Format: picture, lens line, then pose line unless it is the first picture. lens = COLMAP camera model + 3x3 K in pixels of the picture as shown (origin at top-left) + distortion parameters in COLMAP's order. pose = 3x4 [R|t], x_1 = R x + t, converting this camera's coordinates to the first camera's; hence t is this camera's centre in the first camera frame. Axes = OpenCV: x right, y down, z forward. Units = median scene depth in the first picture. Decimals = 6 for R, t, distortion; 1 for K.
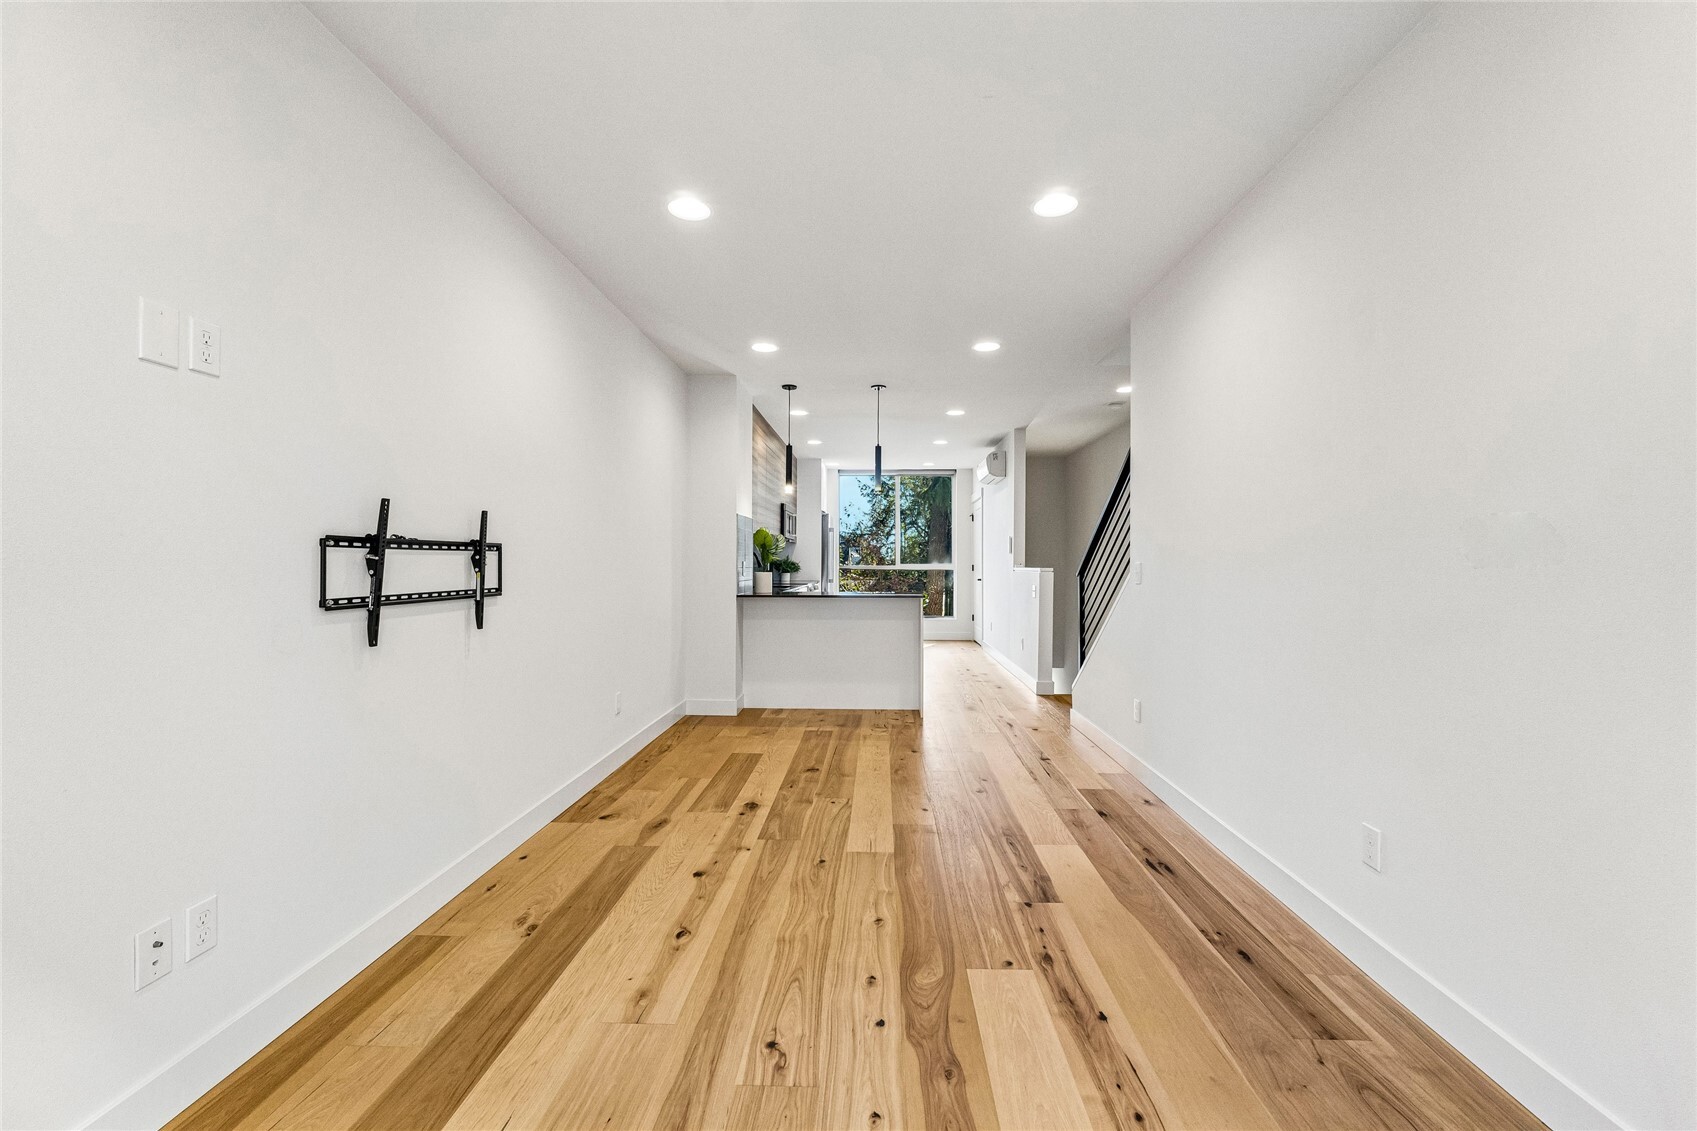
lens RADIAL K [[691.3, 0, 848.5], [0, 691.3, 565.5], [0, 0, 1]] dist [-0.011376, -0.000209]
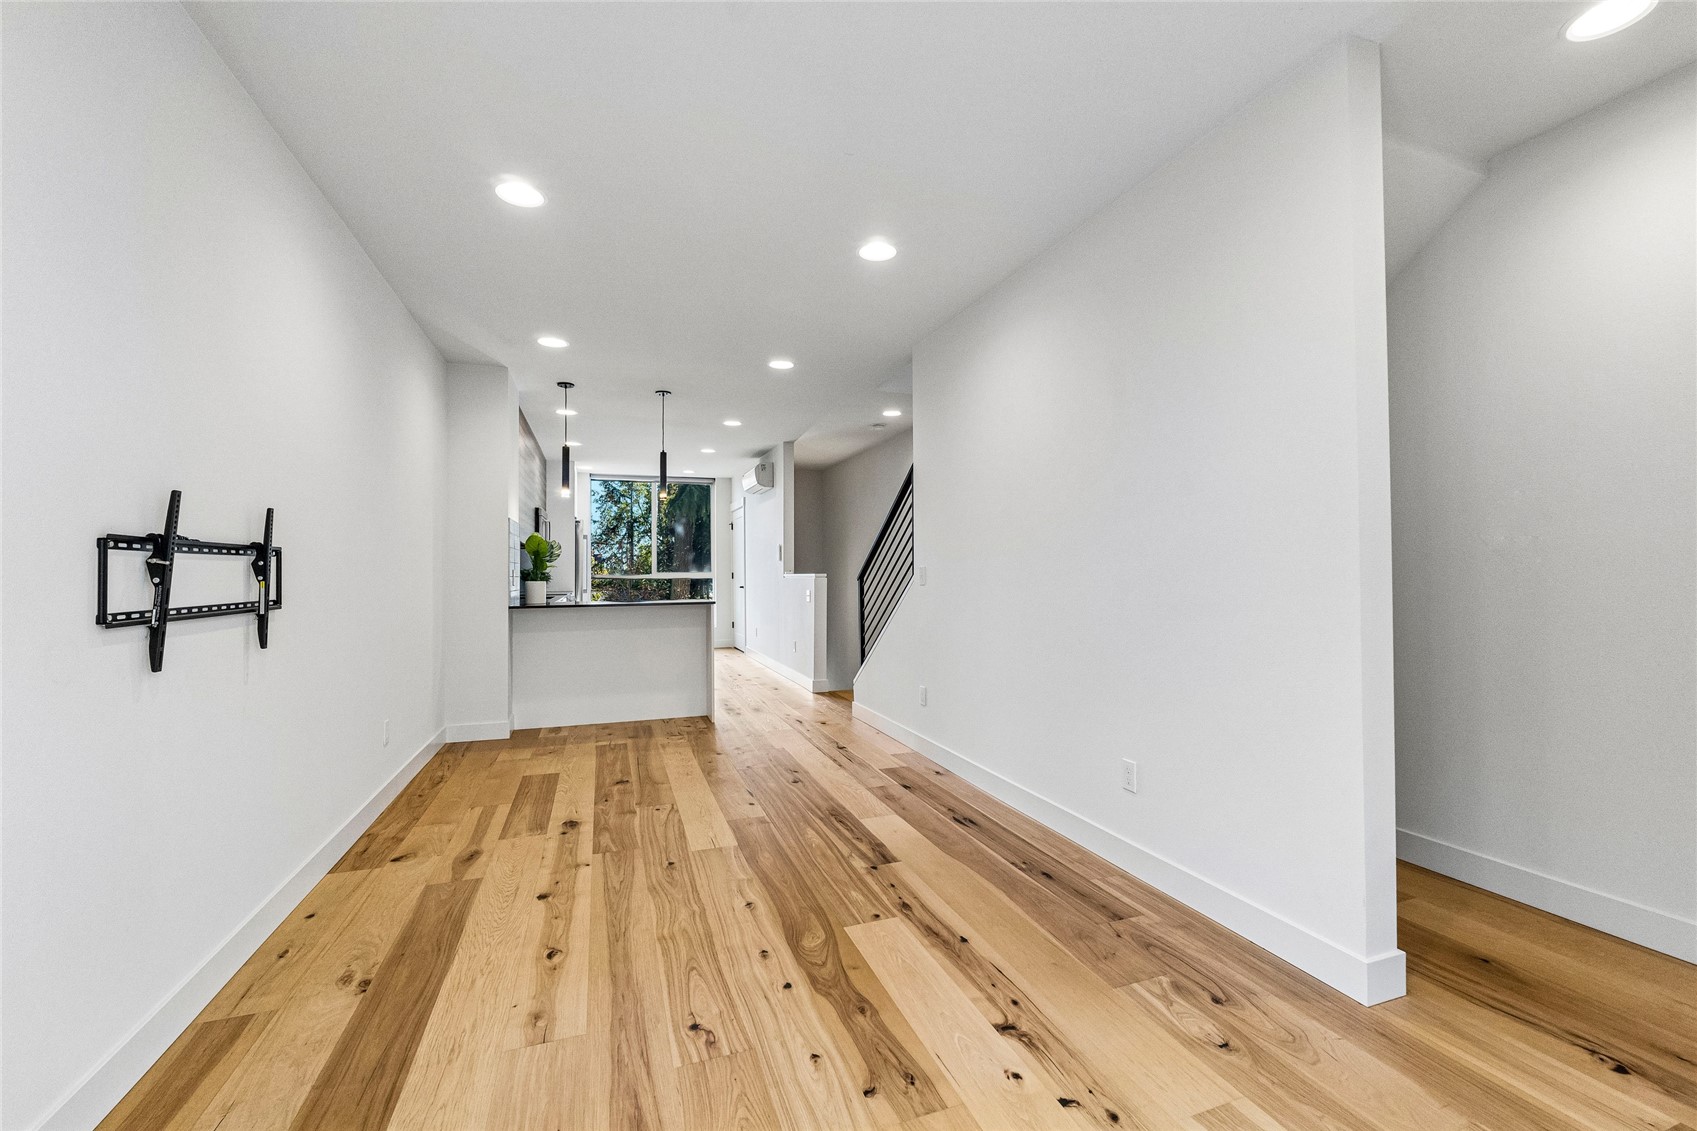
lens RADIAL K [[691.3, 0, 848.5], [0, 691.3, 565.5], [0, 0, 1]] dist [-0.011376, -0.000209]
pose [[0.931622, -0.007319, 0.363355, -0.182024], [0.012042, 0.999870, -0.010735, 0.008743], [-0.363229, 0.014377, 0.931589, -0.043647]]
